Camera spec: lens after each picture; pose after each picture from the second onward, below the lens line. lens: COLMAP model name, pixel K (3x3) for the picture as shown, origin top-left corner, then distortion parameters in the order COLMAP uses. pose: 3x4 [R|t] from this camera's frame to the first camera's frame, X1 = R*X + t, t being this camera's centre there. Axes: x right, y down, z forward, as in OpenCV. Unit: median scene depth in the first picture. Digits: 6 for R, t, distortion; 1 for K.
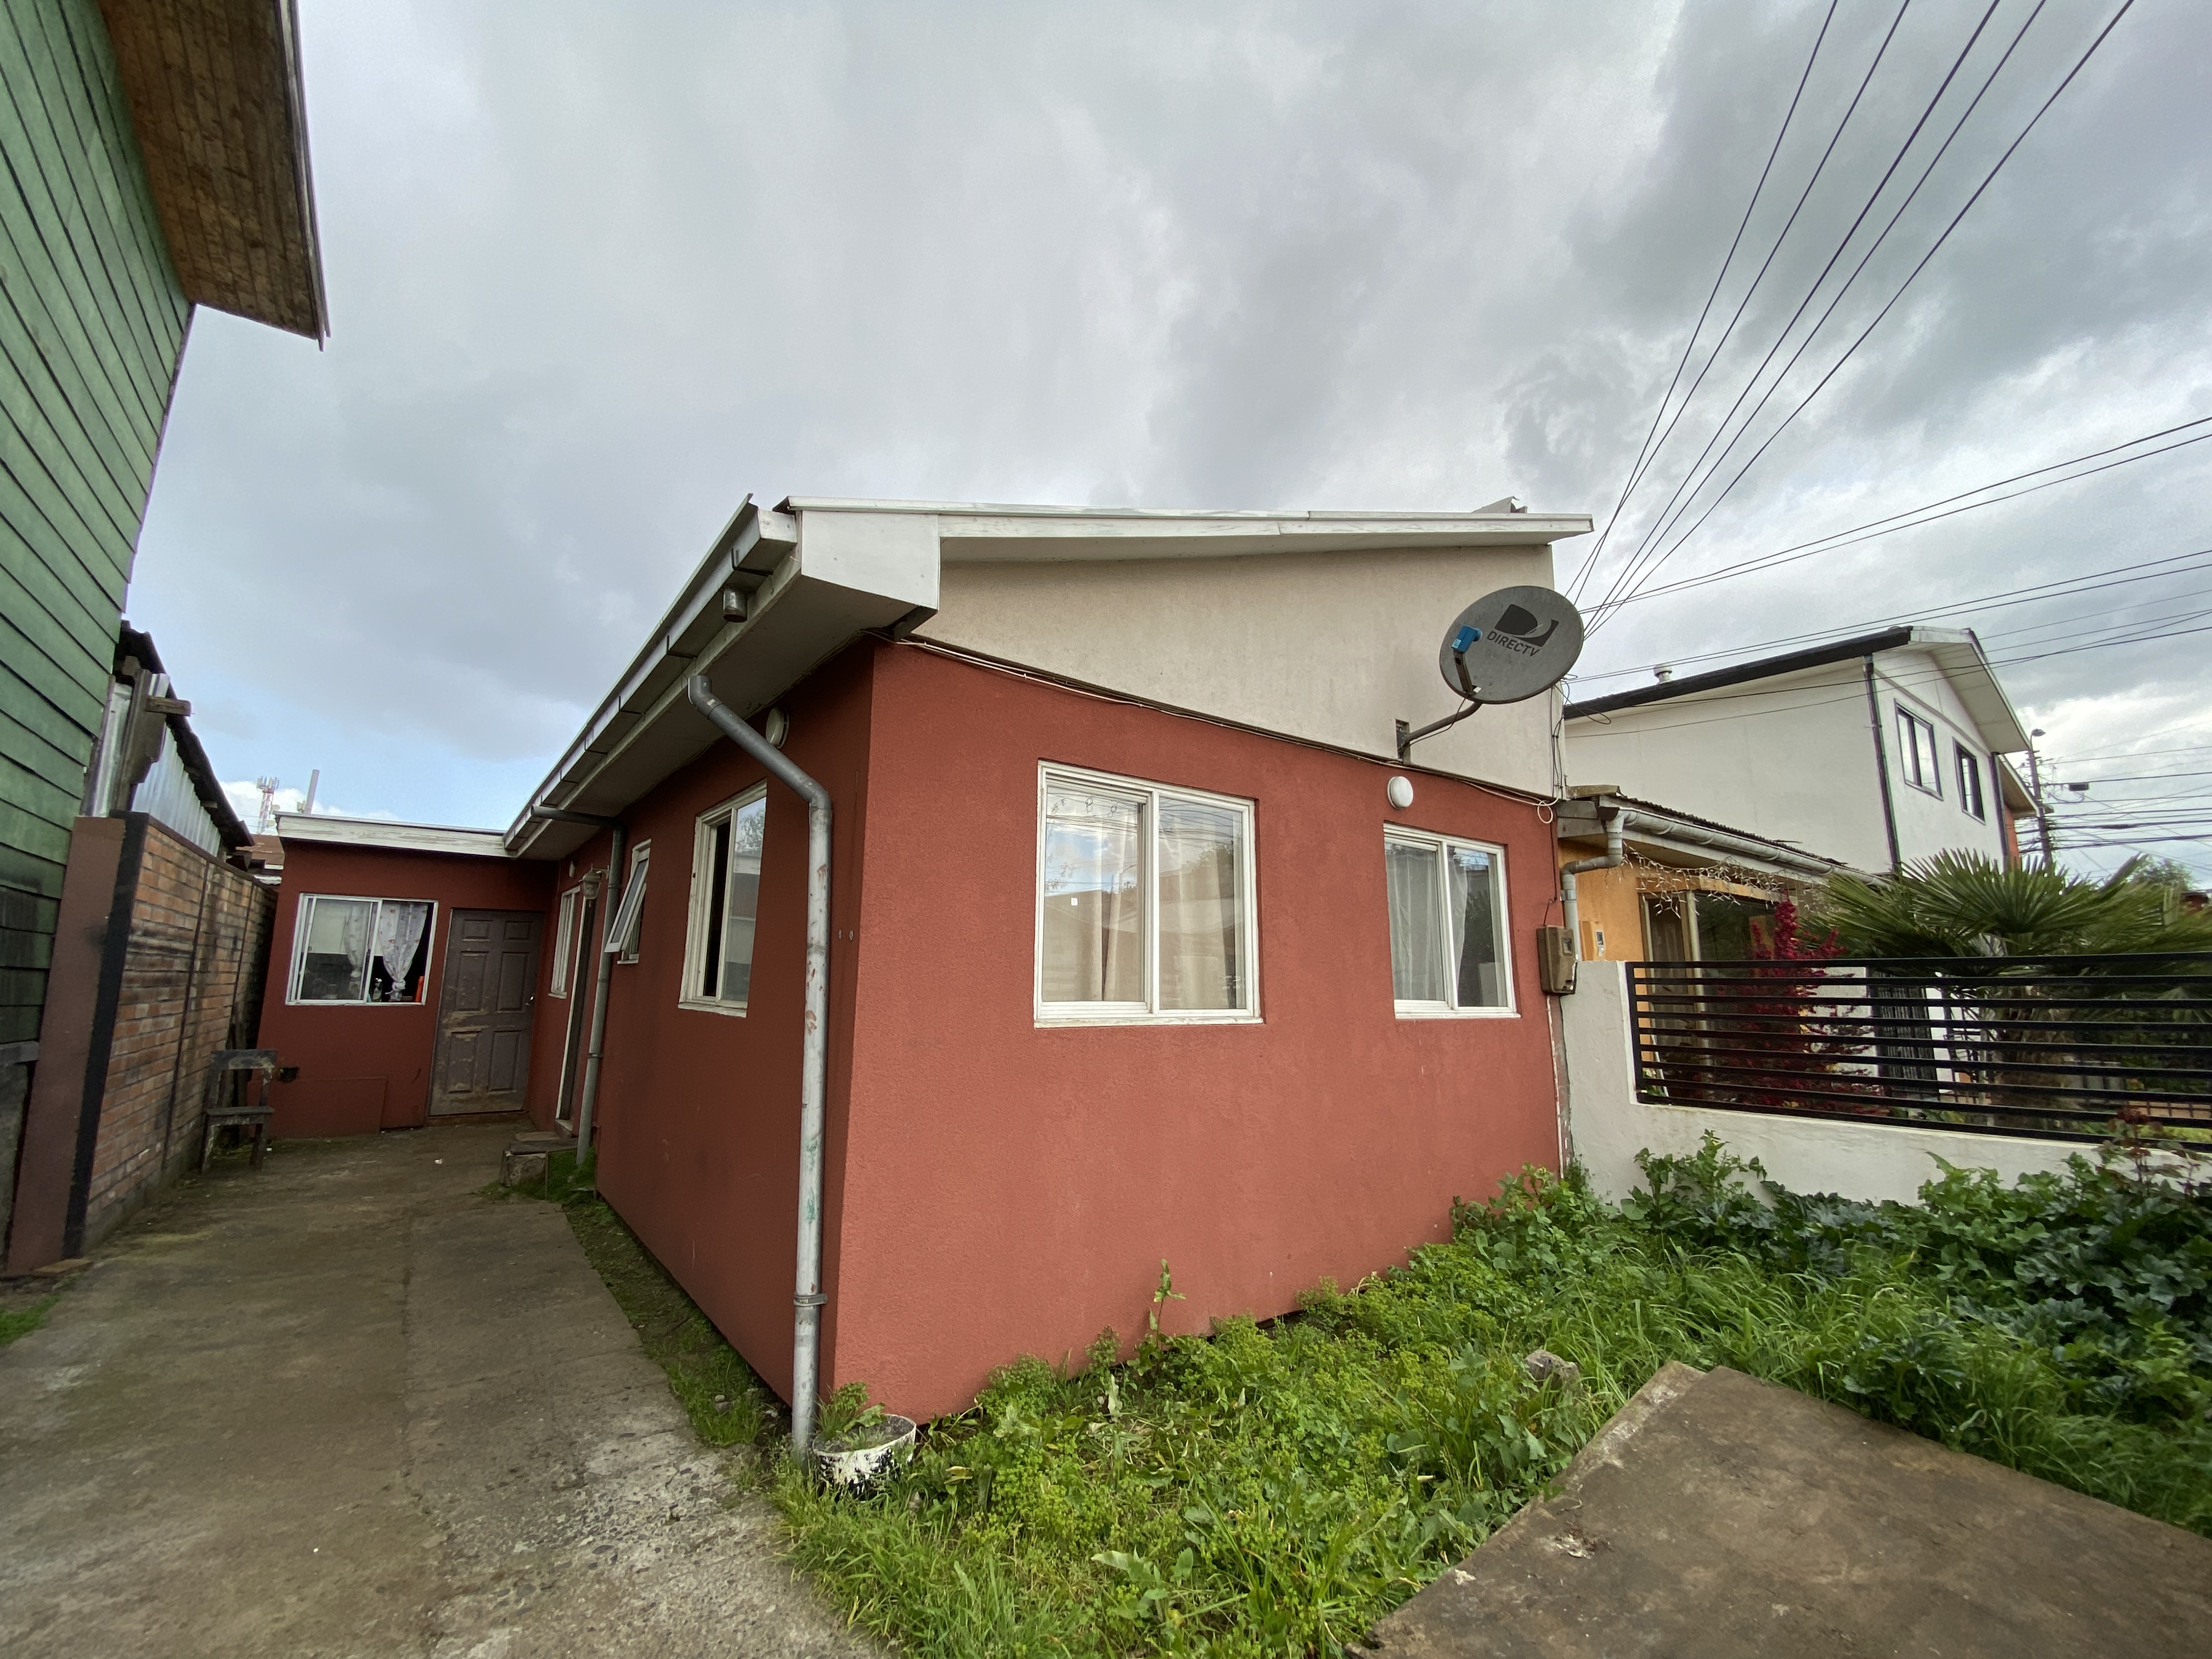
lens RADIAL K [[898.4, 0, 1106.0], [0, 898.4, 829.5], [0, 0, 1]] dist [0.031452, -0.026656]
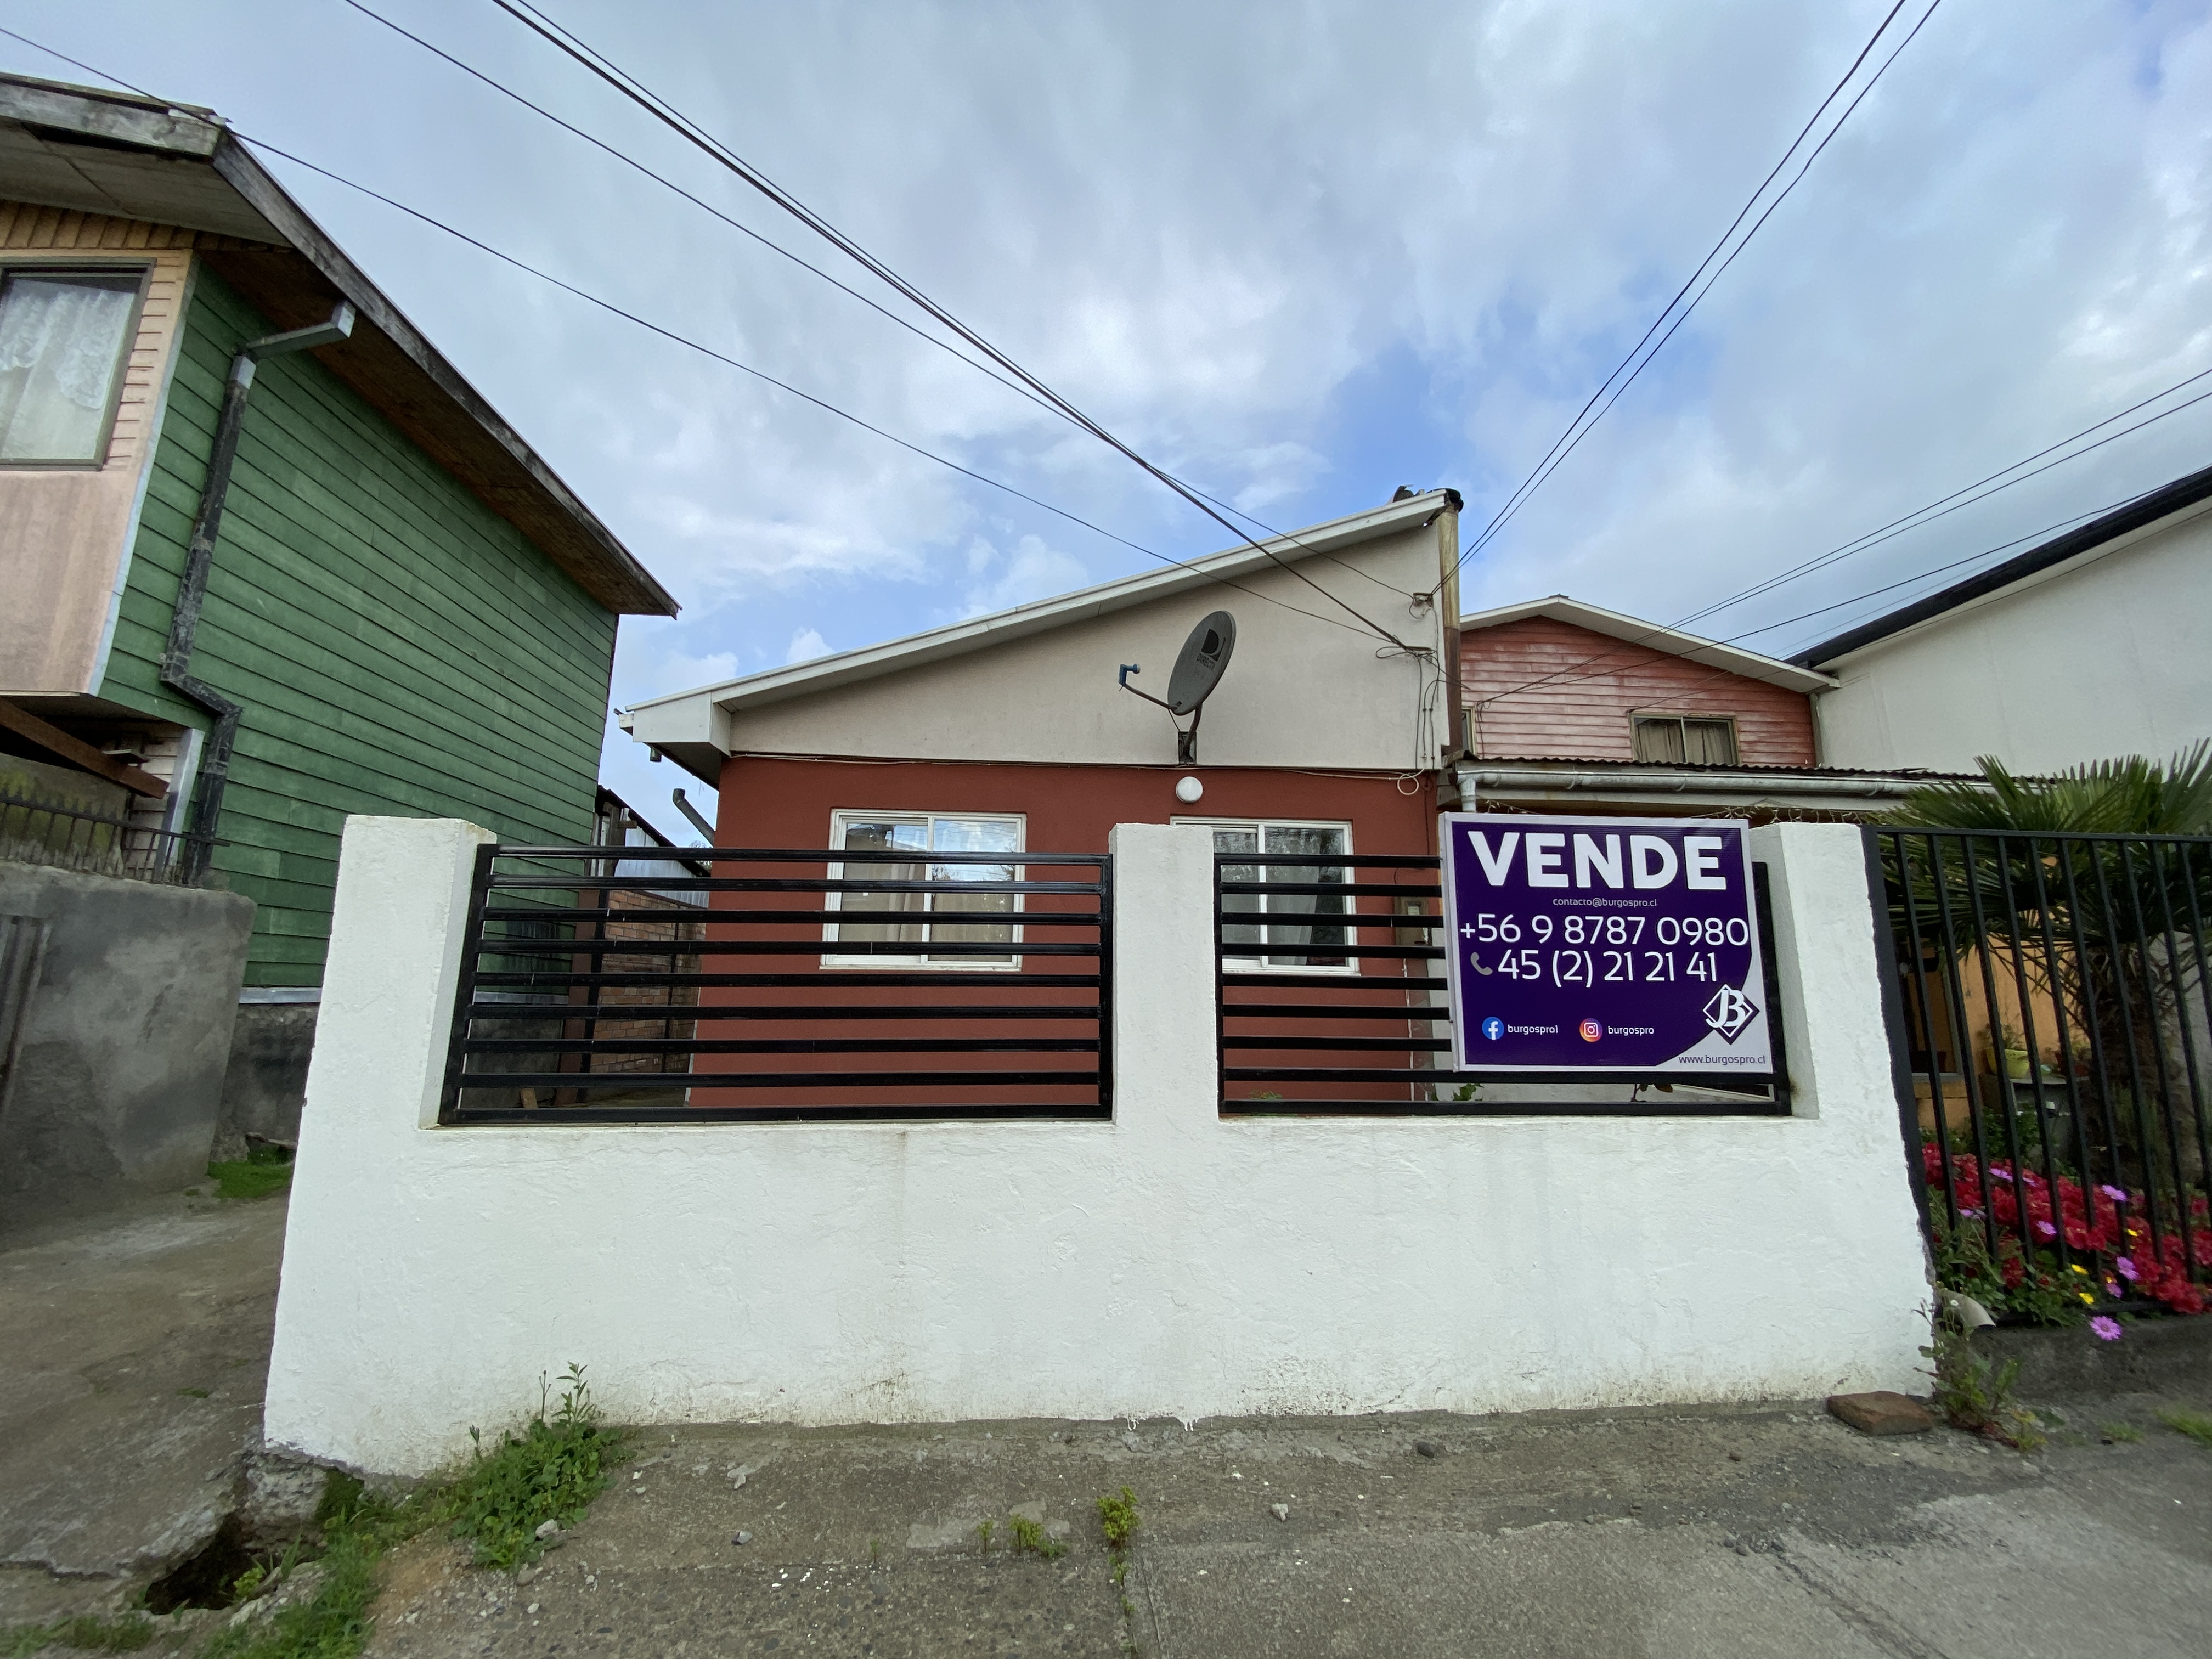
lens RADIAL K [[898.4, 0, 1106.0], [0, 898.4, 829.5], [0, 0, 1]] dist [0.031452, -0.026656]
pose [[0.842578, -0.104003, -0.528437, 0.888920], [0.093790, 0.994520, -0.046189, 0.061003], [0.530345, -0.010645, 0.847715, -0.105704]]
